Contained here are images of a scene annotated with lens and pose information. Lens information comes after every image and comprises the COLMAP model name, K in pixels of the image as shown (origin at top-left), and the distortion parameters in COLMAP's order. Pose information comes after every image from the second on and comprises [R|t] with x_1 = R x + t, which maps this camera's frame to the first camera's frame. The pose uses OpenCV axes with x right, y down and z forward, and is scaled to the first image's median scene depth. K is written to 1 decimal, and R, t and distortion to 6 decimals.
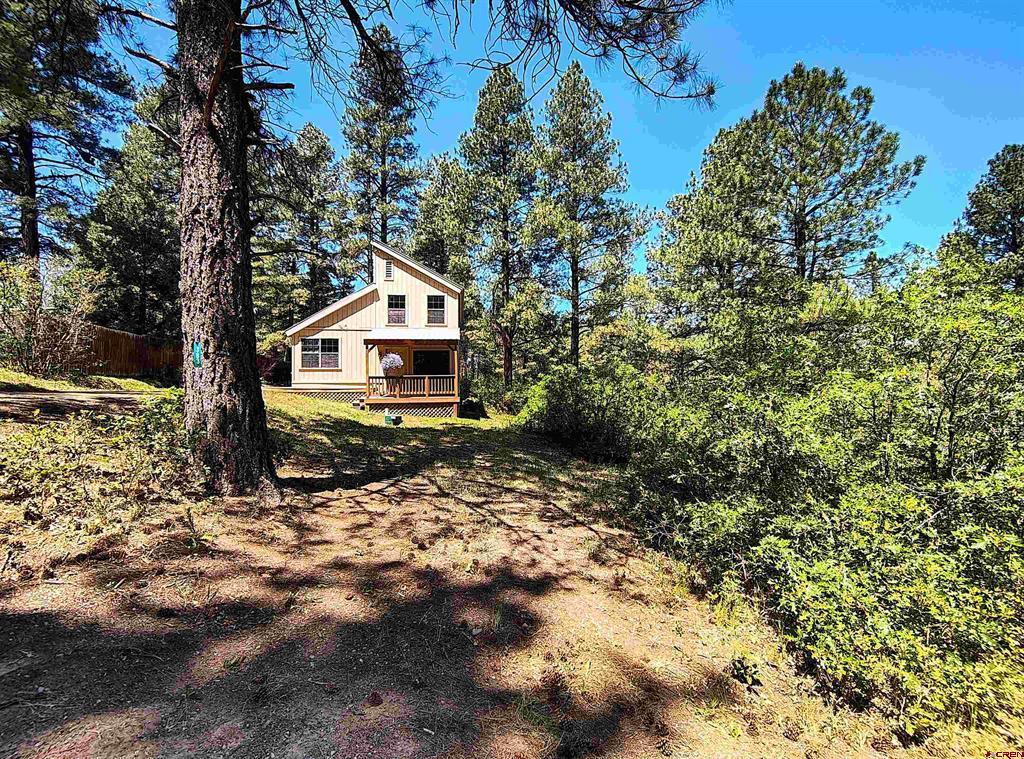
lens RADIAL K [[468.8, 0, 512.1], [0, 468.8, 382.2], [0, 0, 1]] dist [-0.003153, 0.000082]
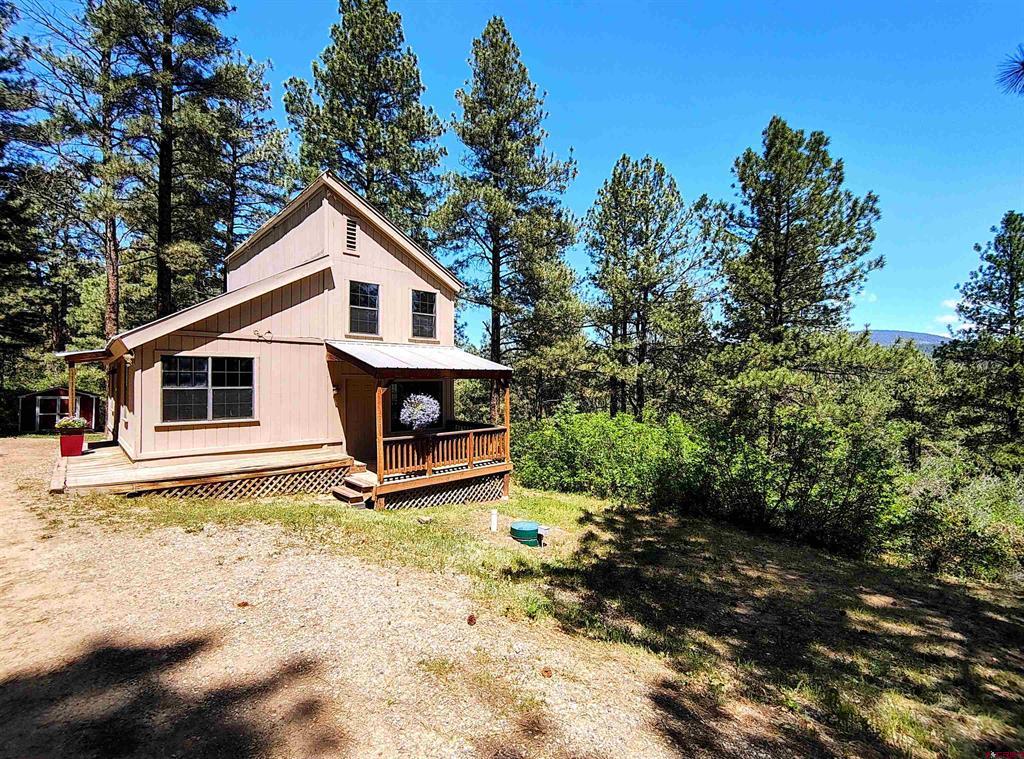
lens RADIAL K [[468.8, 0, 513.1], [0, 468.8, 378.8], [0, 0, 1]] dist [-0.003153, 0.000082]
pose [[0.803938, 0.007164, 0.594670, -0.436687], [-0.001459, 0.999948, -0.010075, -0.065958], [-0.594712, 0.007232, 0.803906, 0.444925]]
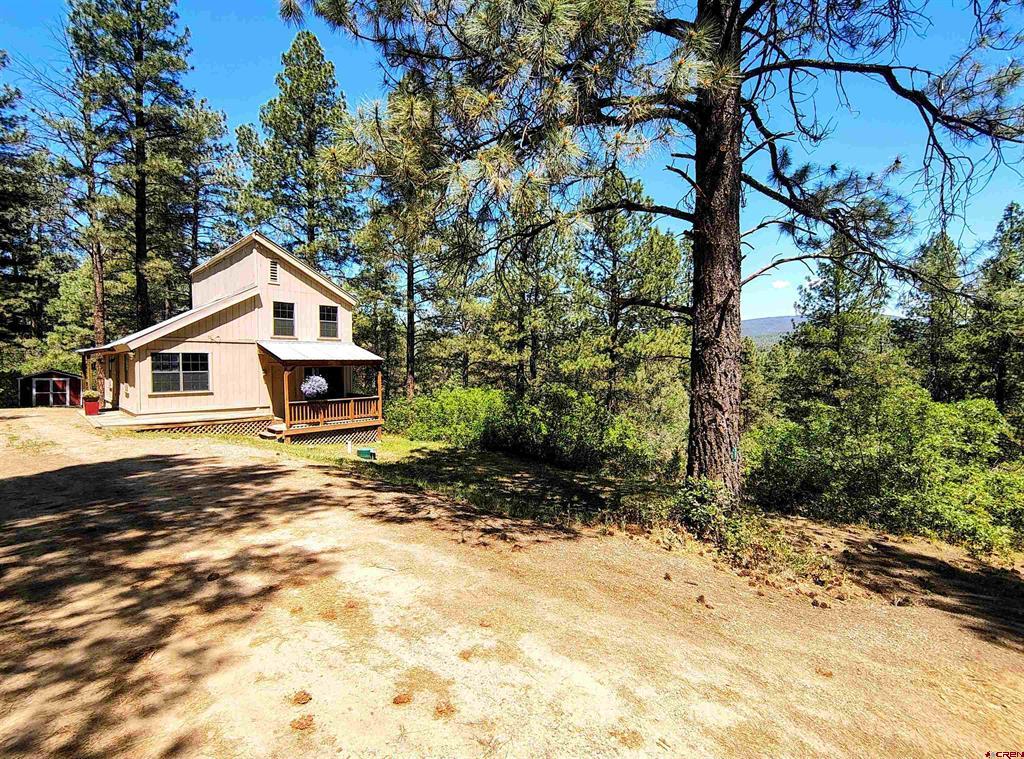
lens RADIAL K [[468.8, 0, 512.9], [0, 468.8, 376.9], [0, 0, 1]] dist [-0.003153, 0.000082]
pose [[0.777941, -0.016382, 0.628124, -0.460330], [0.000334, 0.999671, 0.025658, -0.072244], [-0.628338, -0.019751, 0.777690, 0.072822]]
